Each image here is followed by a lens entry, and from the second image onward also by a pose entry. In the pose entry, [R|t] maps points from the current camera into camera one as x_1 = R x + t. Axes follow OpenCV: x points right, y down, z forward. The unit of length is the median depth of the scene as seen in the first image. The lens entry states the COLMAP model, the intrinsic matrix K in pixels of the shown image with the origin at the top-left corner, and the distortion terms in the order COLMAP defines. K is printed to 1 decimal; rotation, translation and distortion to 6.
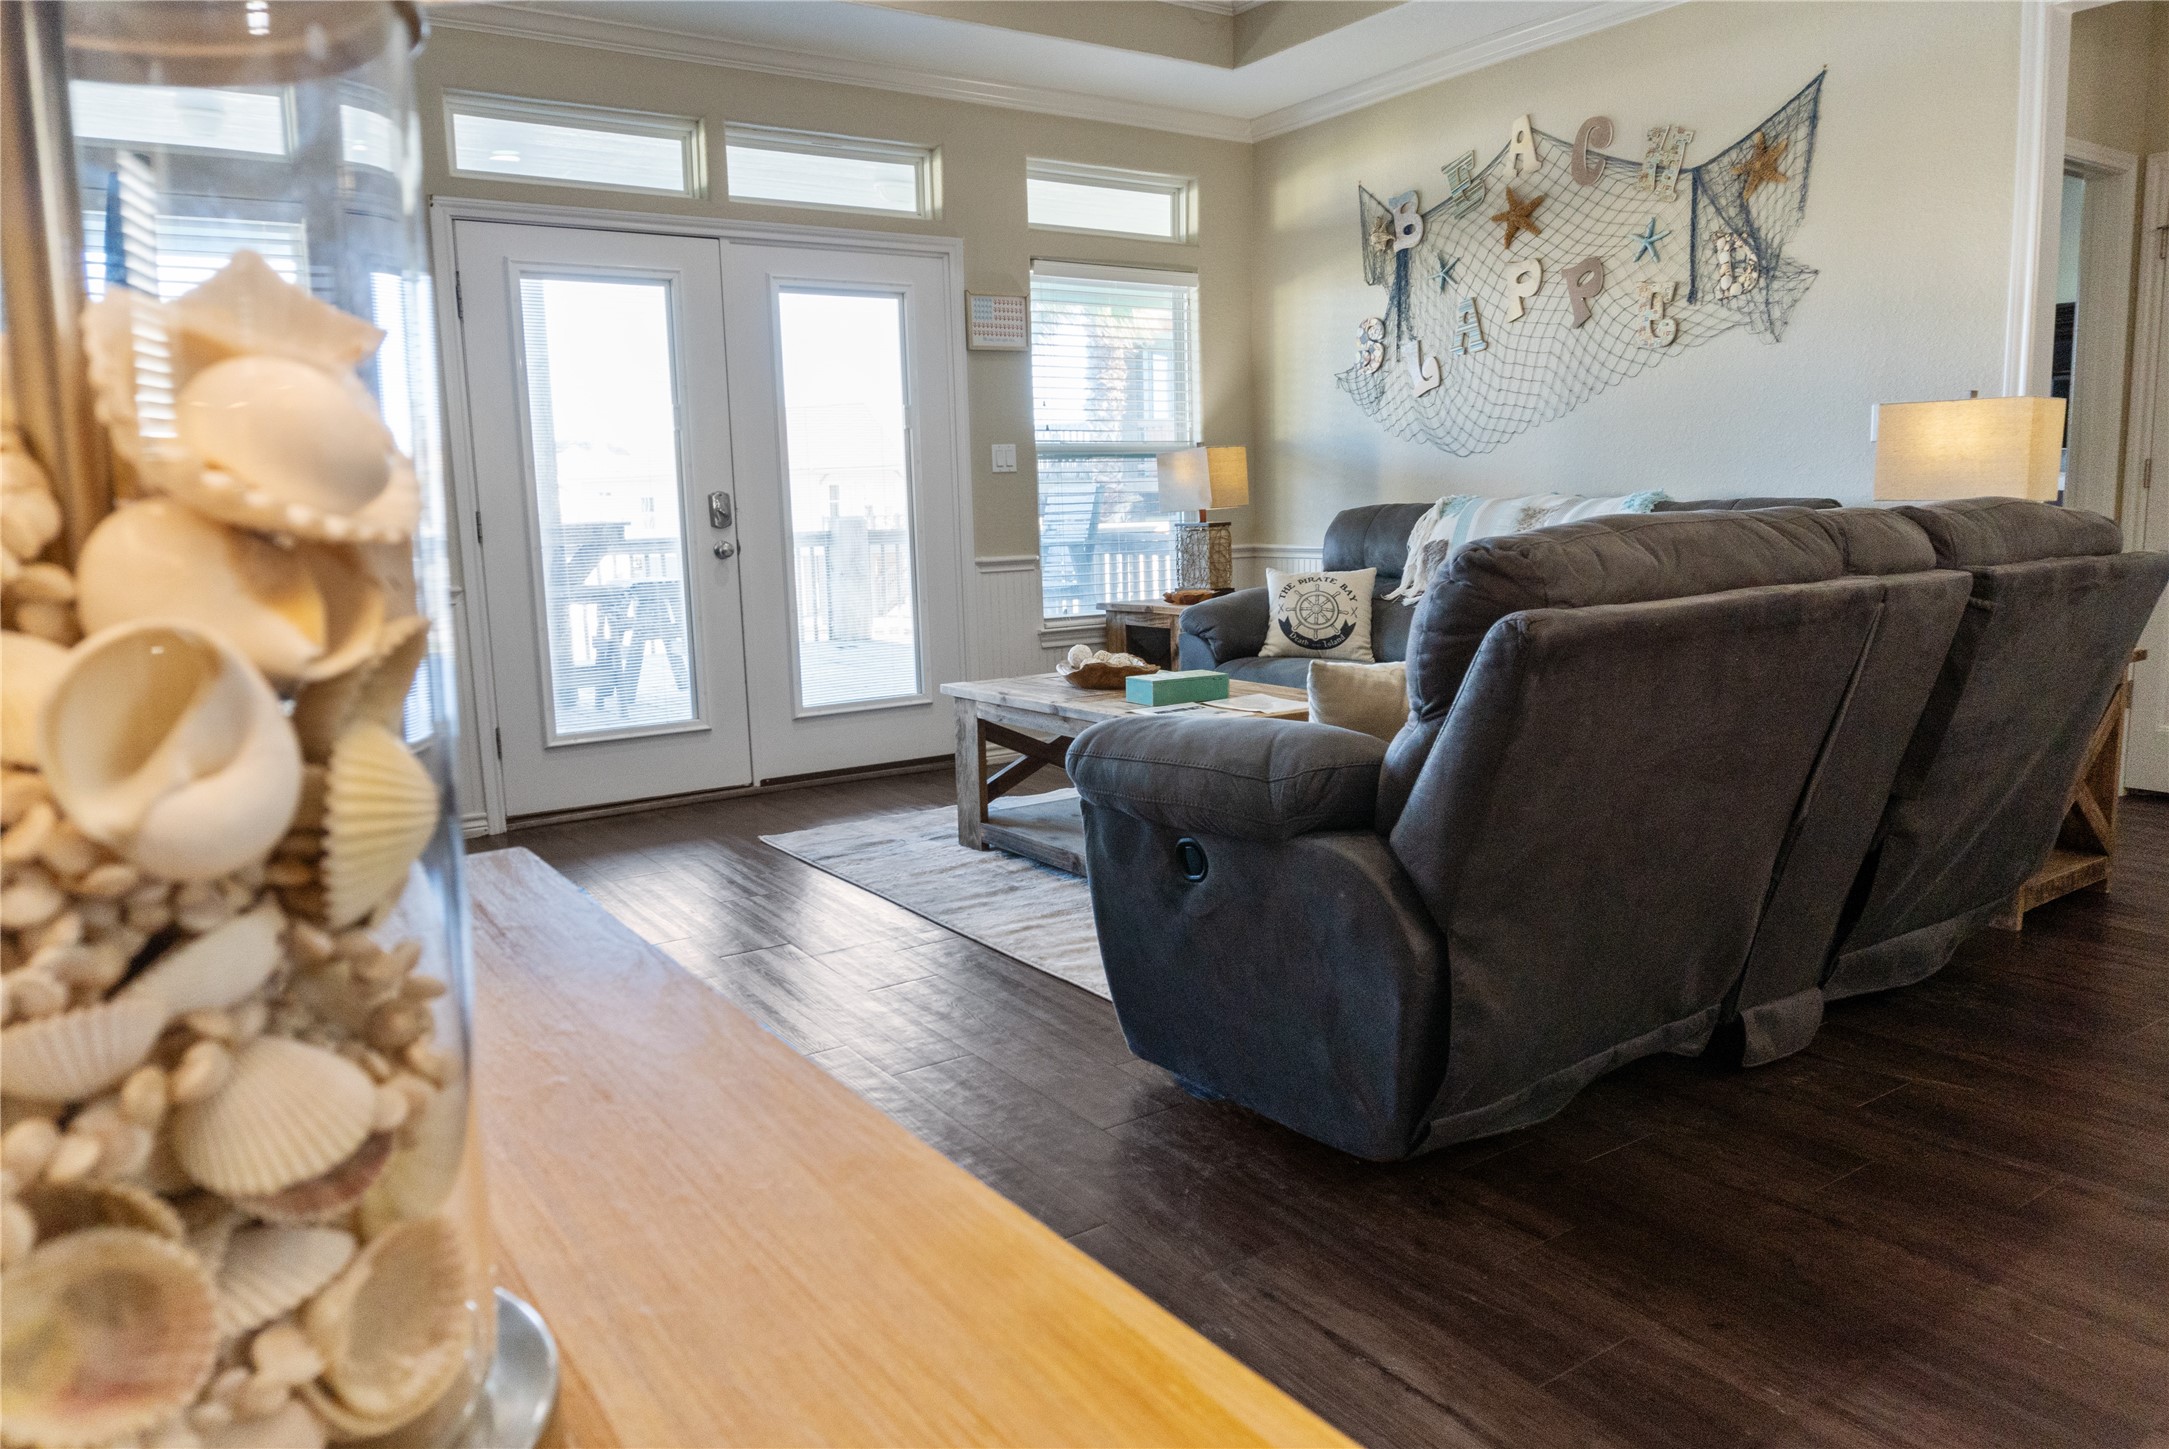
lens RADIAL K [[1496.4, 0, 1090.3], [0, 1496.4, 709.0], [0, 0, 1]] dist [-0.005753, -0.019330]
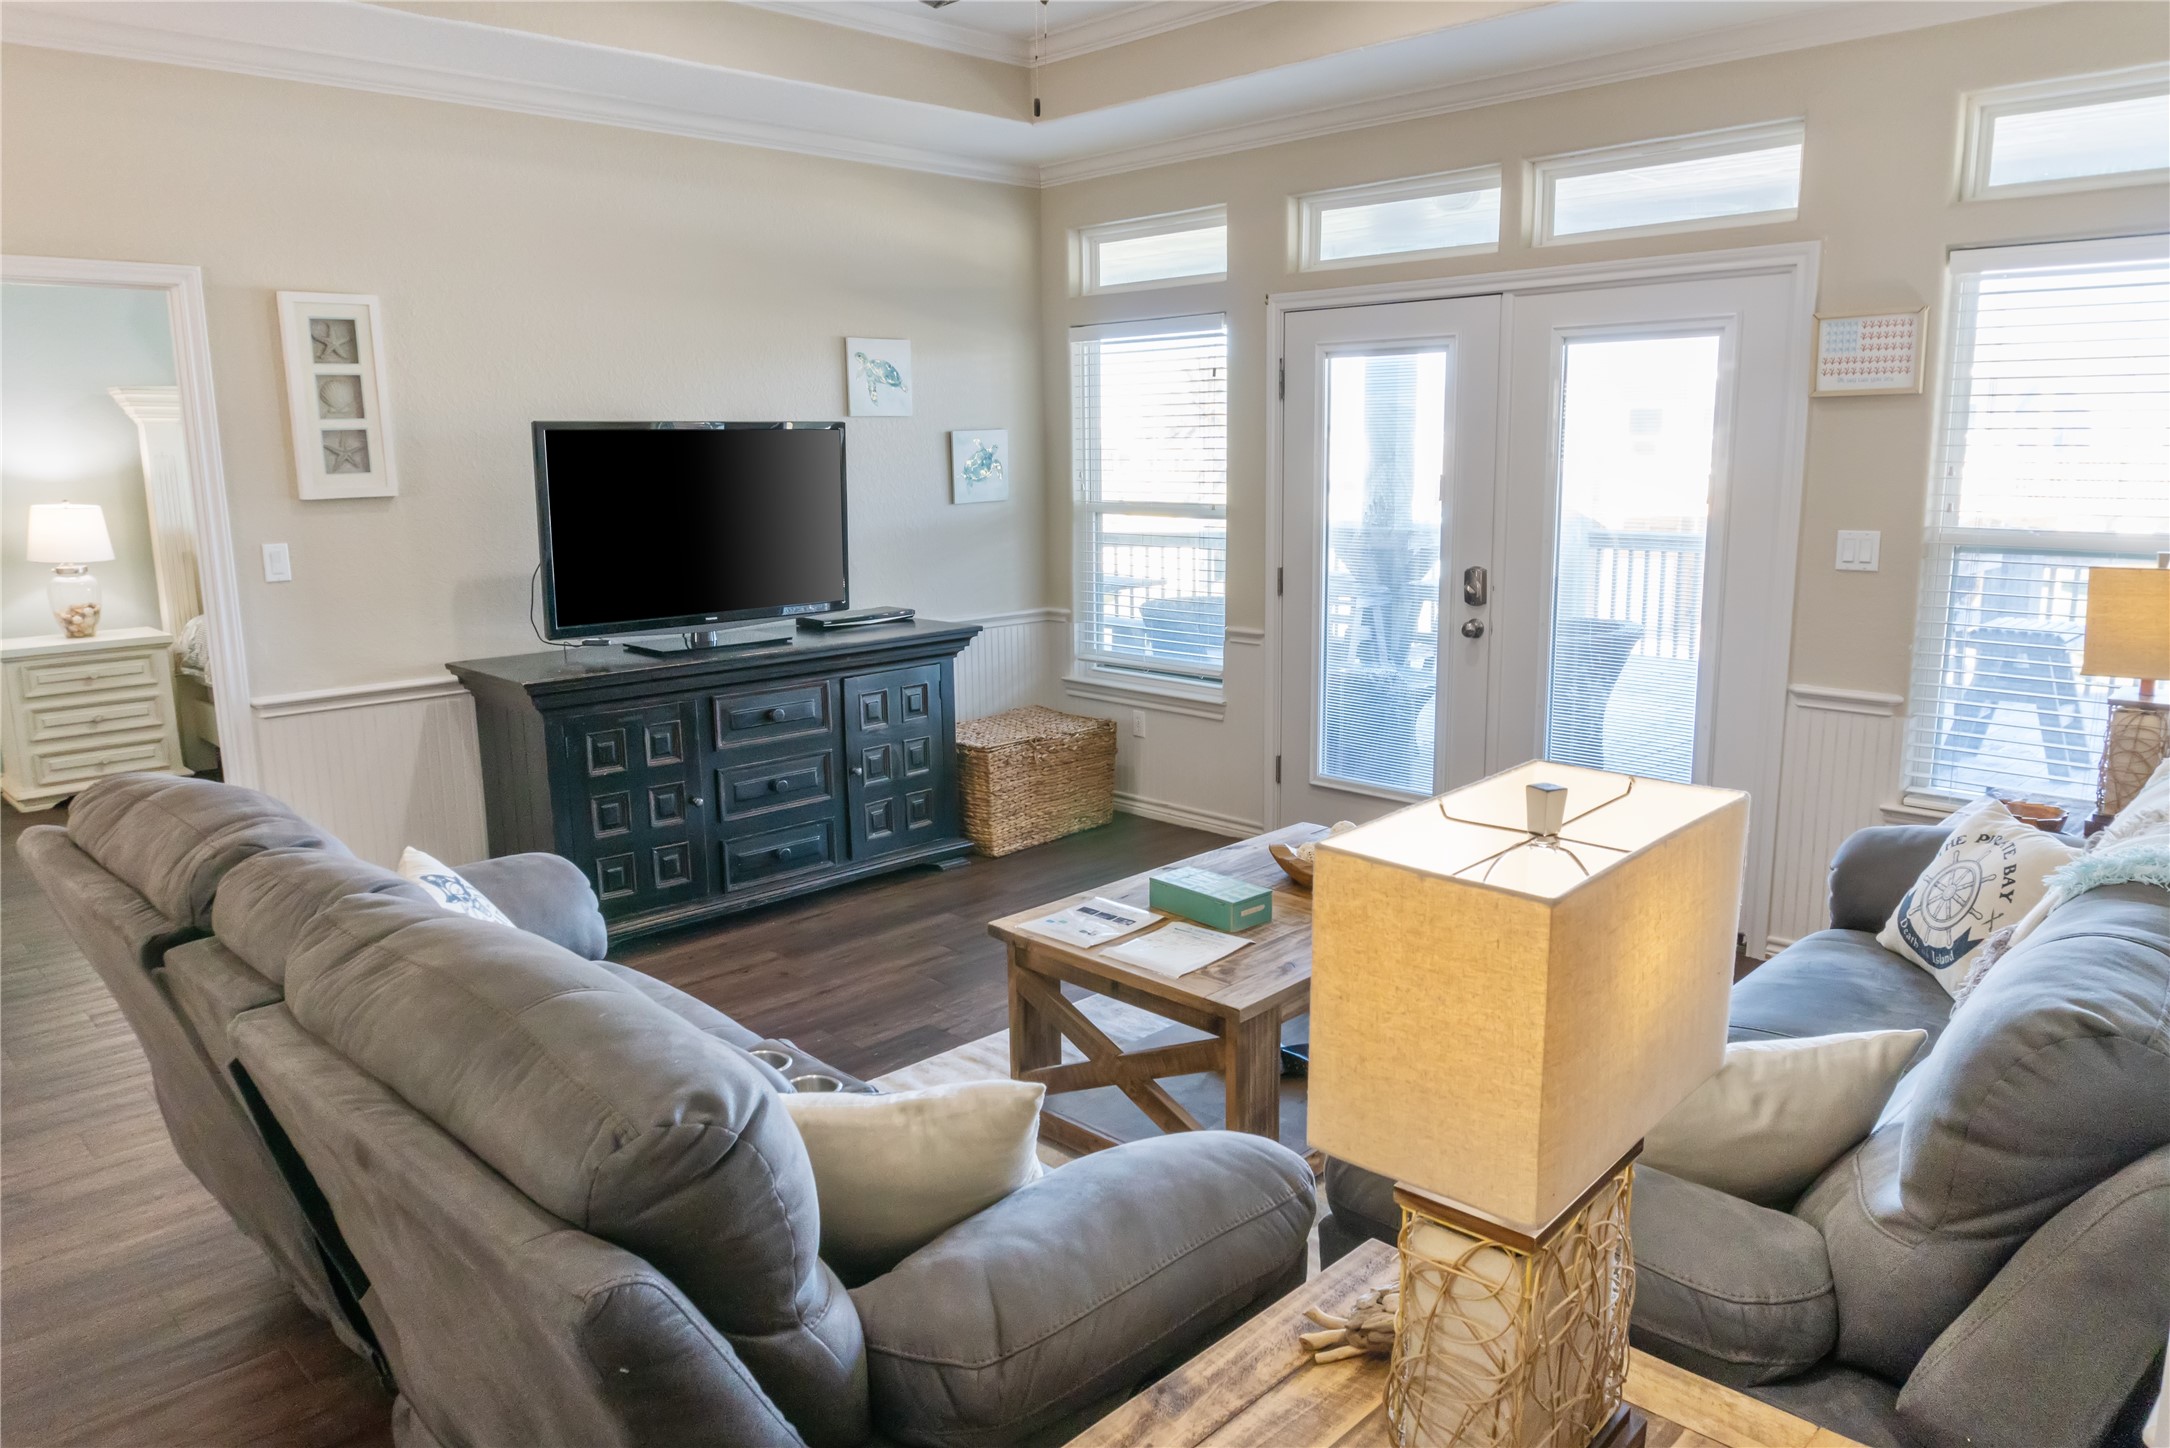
lens RADIAL K [[1470.4, 0, 1087.9], [0, 1470.4, 730.1], [0, 0, 1]] dist [-0.010679, 0.000395]
pose [[0.181766, 0.215305, -0.959482, 0.615351], [-0.129736, 0.972457, 0.193639, -0.193444], [0.974746, 0.089282, 0.204693, 0.585344]]
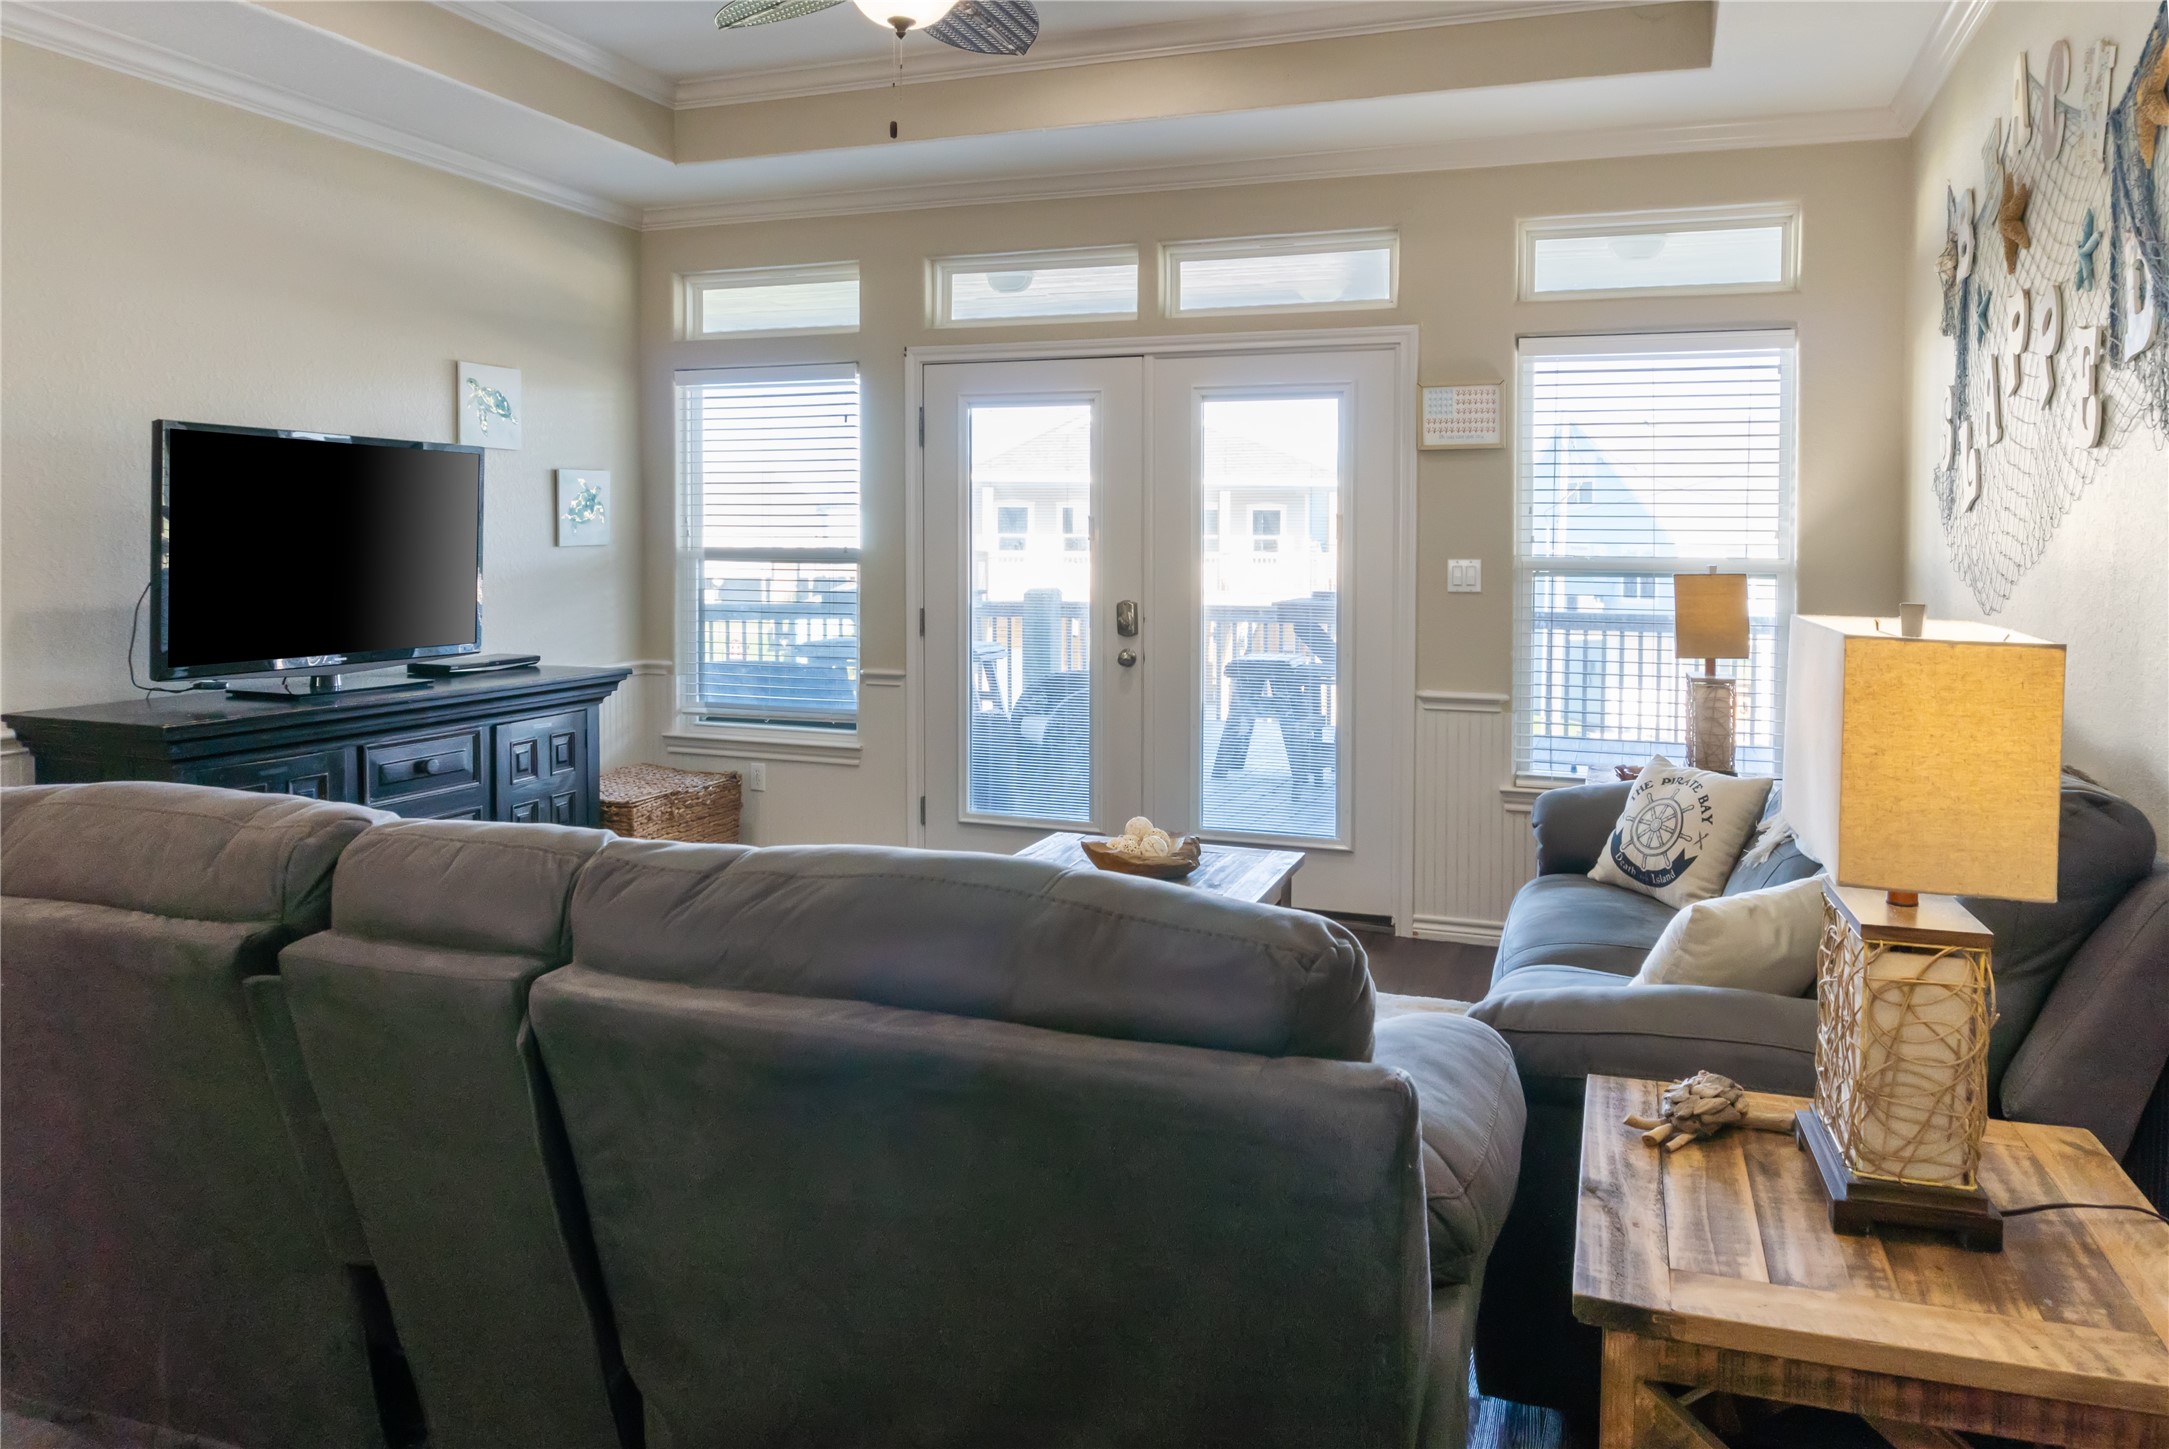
lens RADIAL K [[1510.8, 0, 1088.0], [0, 1510.8, 587.1], [0, 0, 1]] dist [-0.014215, -0.001912]
pose [[0.580396, 0.055969, -0.812409, 0.567311], [-0.134749, 0.990483, -0.028029, -0.123042], [0.803109, 0.125739, 0.582414, 0.384795]]
